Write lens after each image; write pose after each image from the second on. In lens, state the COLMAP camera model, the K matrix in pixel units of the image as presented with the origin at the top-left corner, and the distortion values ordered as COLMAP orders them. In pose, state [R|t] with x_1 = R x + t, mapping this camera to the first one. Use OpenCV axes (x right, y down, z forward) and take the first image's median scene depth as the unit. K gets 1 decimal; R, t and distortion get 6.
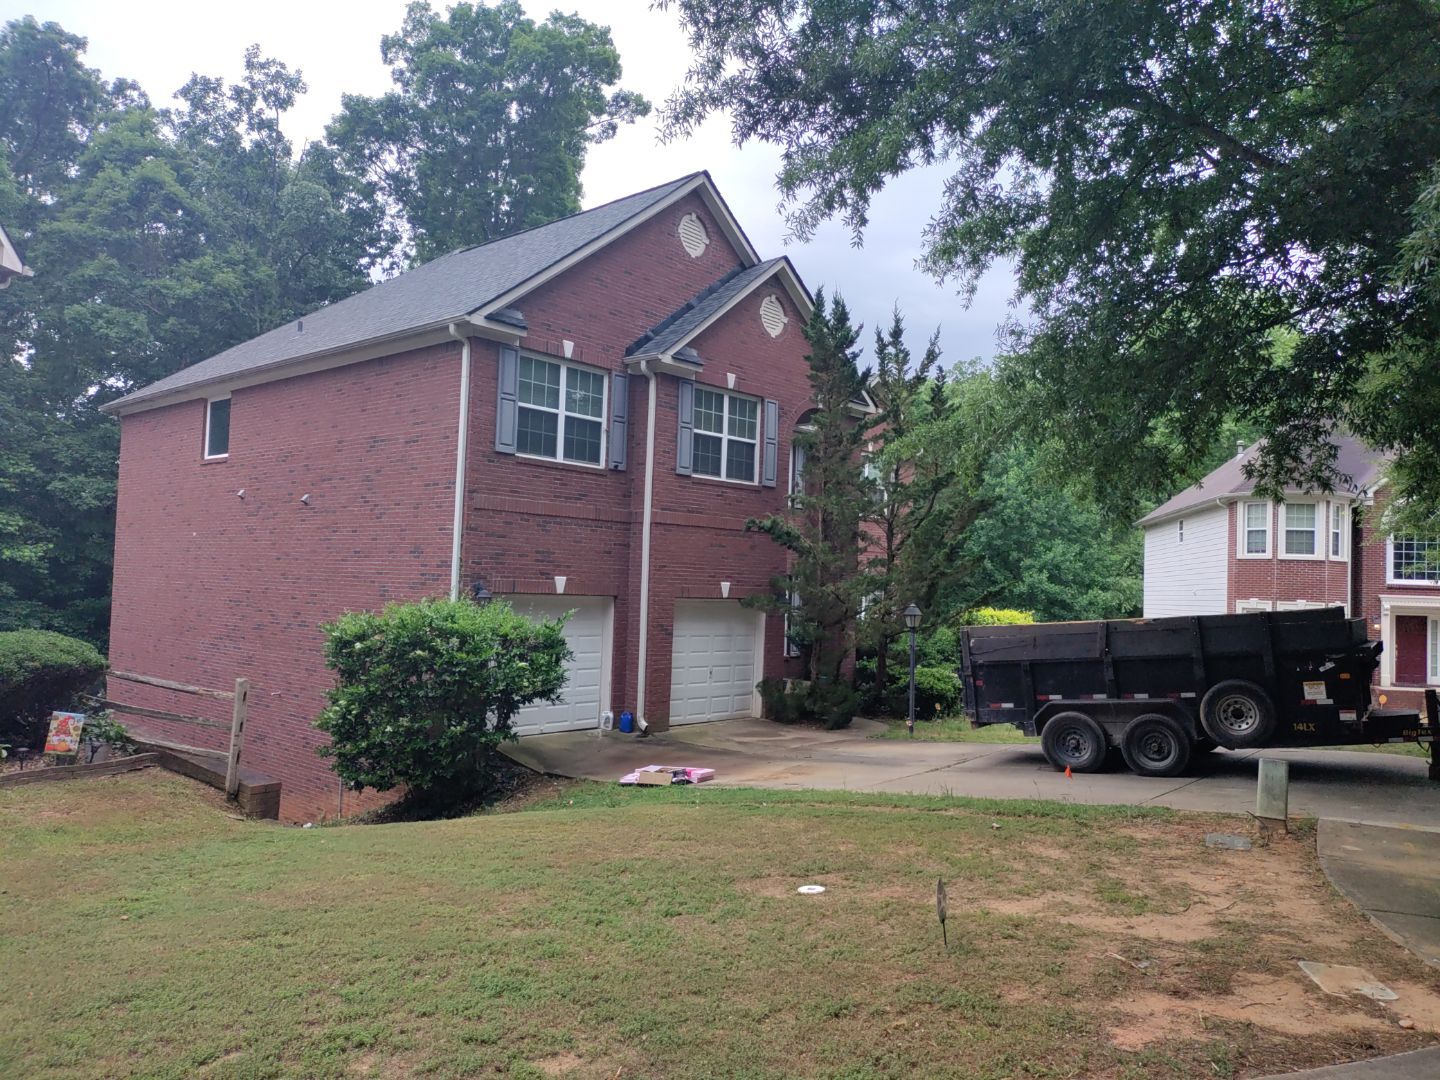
lens RADIAL K [[1078.8, 0, 728.7], [0, 1078.8, 536.3], [0, 0, 1]] dist [0.022572, -0.002204]
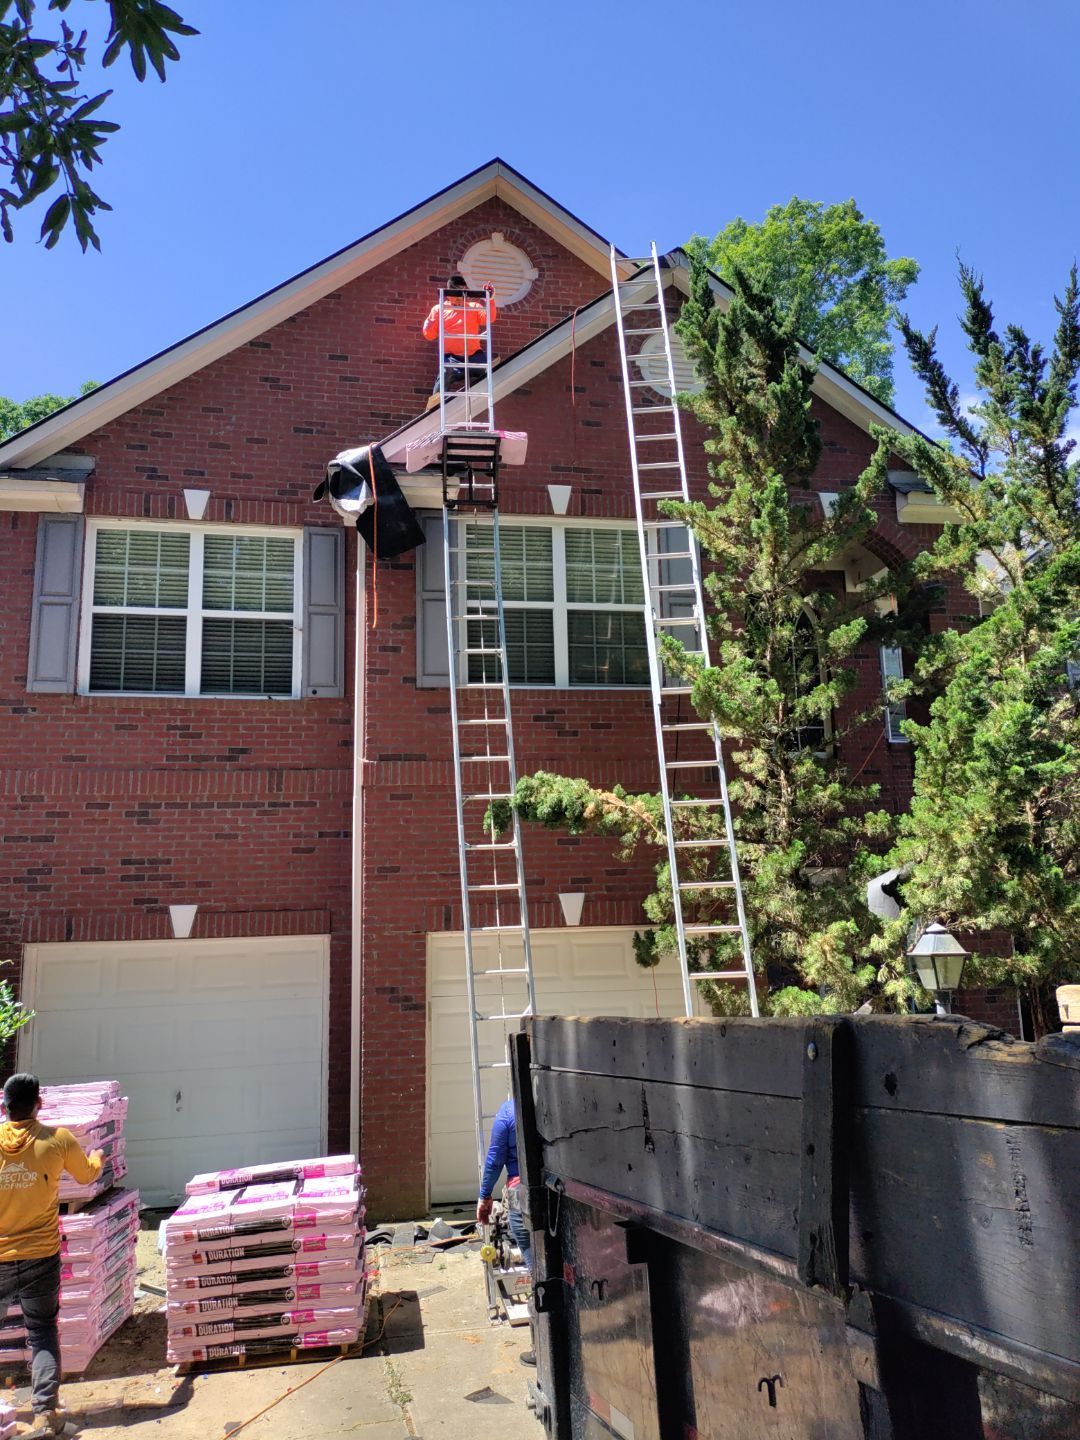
lens RADIAL K [[1058.6, 0, 511.1], [0, 1058.6, 721.3], [0, 0, 1]] dist [0.100286, -0.246758]
pose [[0.778998, -0.163038, -0.605459, 0.315767], [0.076900, 0.983156, -0.165803, 0.049139], [0.622293, 0.082600, 0.778414, 0.691013]]
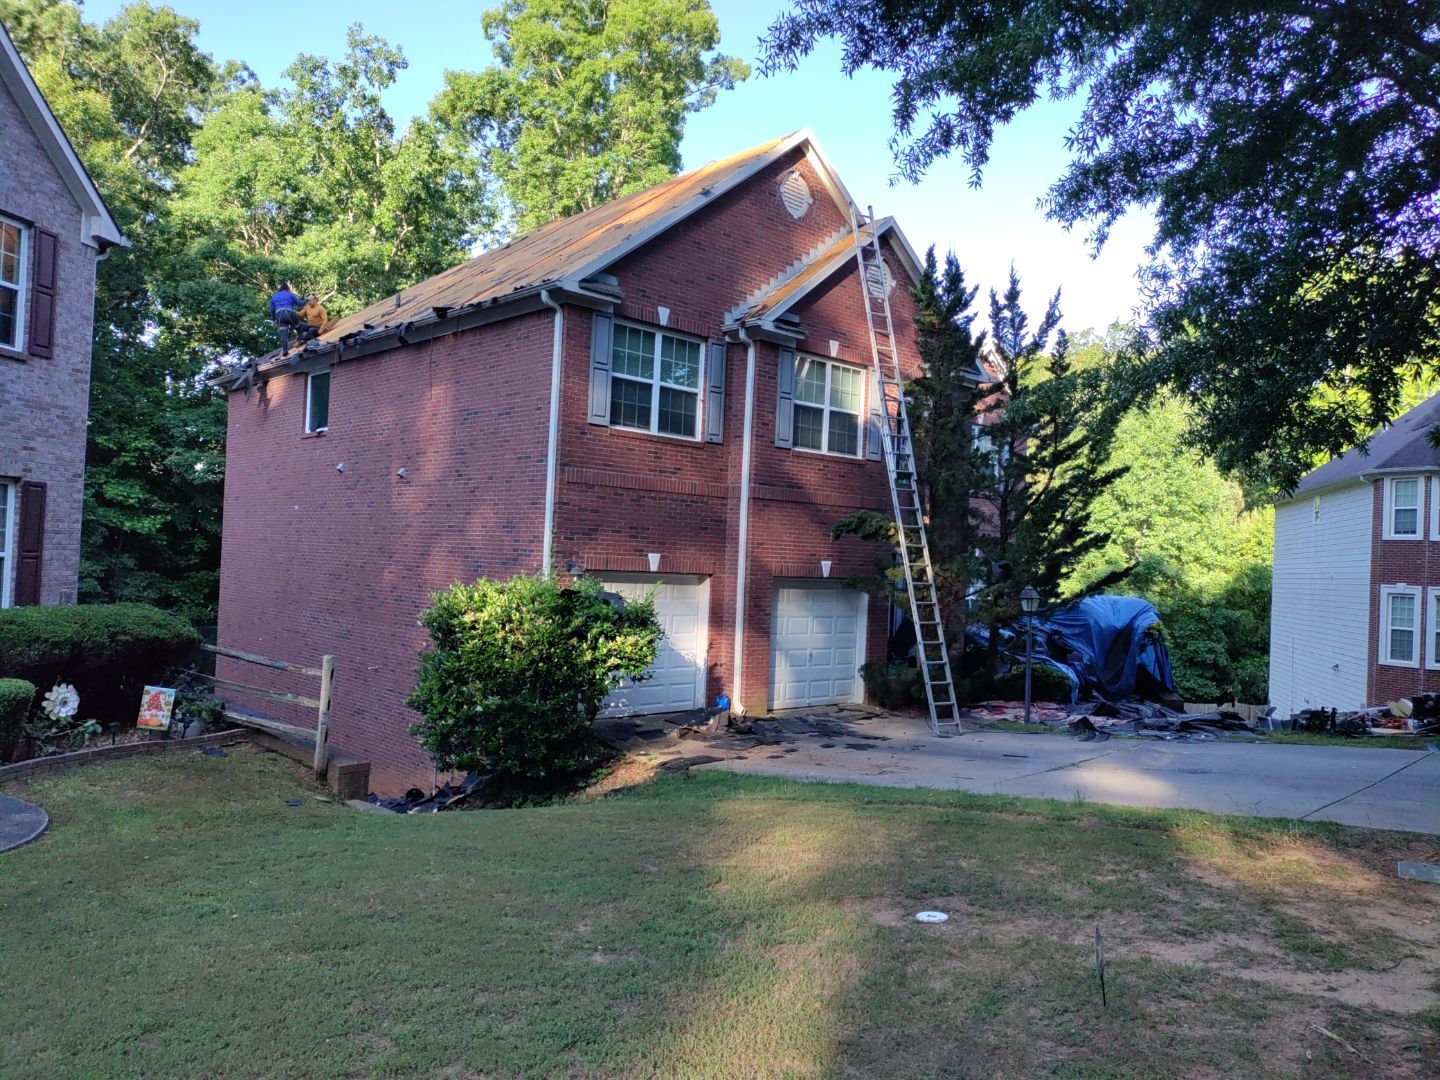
lens RADIAL K [[1058.6, 0, 720.0], [0, 1058.6, 540.0], [0, 0, 1]] dist [0.100286, -0.246758]
pose [[0.995209, 0.007303, -0.097493, -0.005913], [-0.004901, 0.999679, 0.024849, 0.001487], [0.097643, -0.024252, 0.994926, 0.067874]]
